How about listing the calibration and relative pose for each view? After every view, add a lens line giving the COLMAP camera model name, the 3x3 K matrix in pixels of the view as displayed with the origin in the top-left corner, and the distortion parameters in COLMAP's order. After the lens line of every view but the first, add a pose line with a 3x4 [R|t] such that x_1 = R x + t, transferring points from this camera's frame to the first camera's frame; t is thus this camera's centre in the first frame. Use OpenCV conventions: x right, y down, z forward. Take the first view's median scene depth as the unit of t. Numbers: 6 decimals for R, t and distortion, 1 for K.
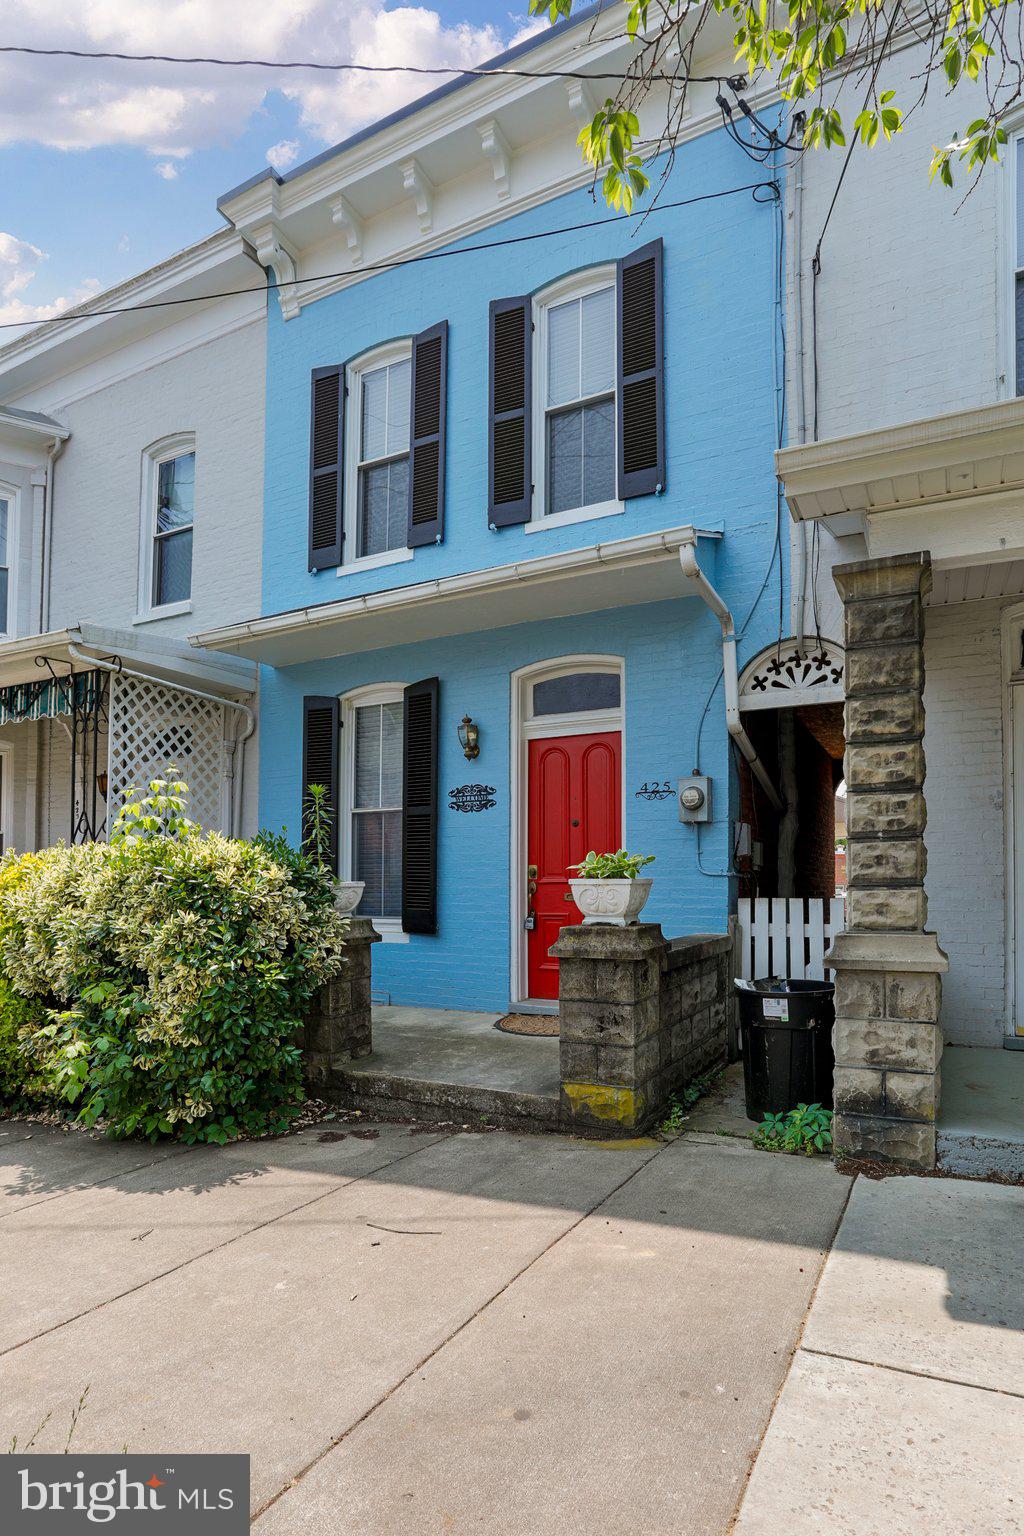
lens RADIAL K [[812.3, 0, 510.5], [0, 812.3, 769.6], [0, 0, 1]] dist [-0.001156, -0.000012]
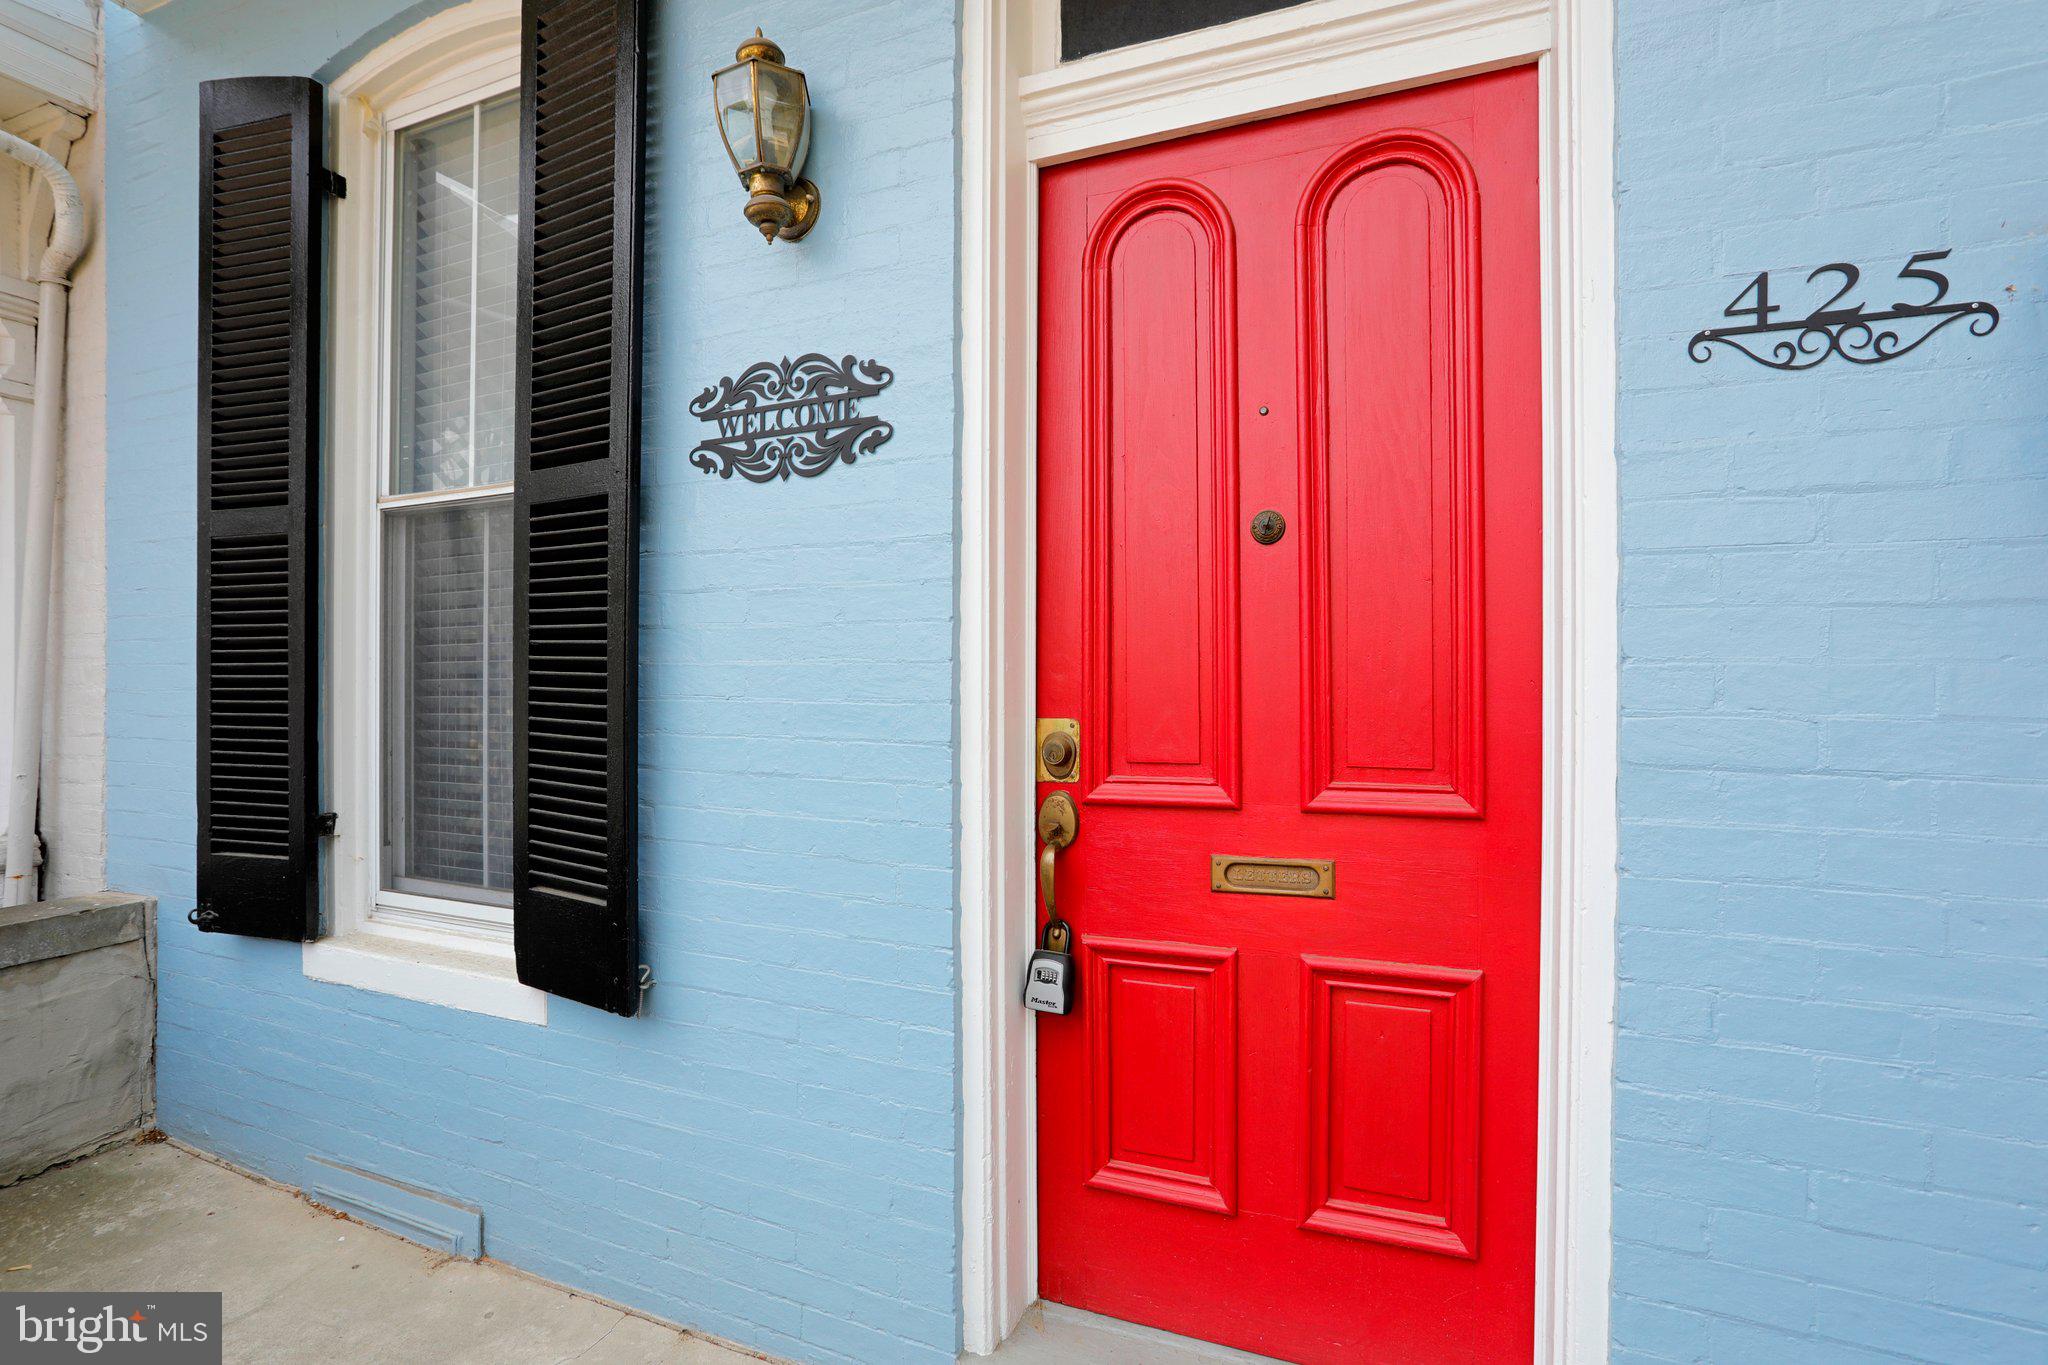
lens RADIAL K [[1006.1, 0, 1028.2], [0, 1006.1, 683.3], [0, 0, 1]] dist [-0.016279, 0.002713]
pose [[0.996214, 0.000968, 0.086926, -0.004913], [-0.013984, 0.988699, 0.149259, 0.065020], [-0.085799, -0.149909, 0.984970, 0.709037]]
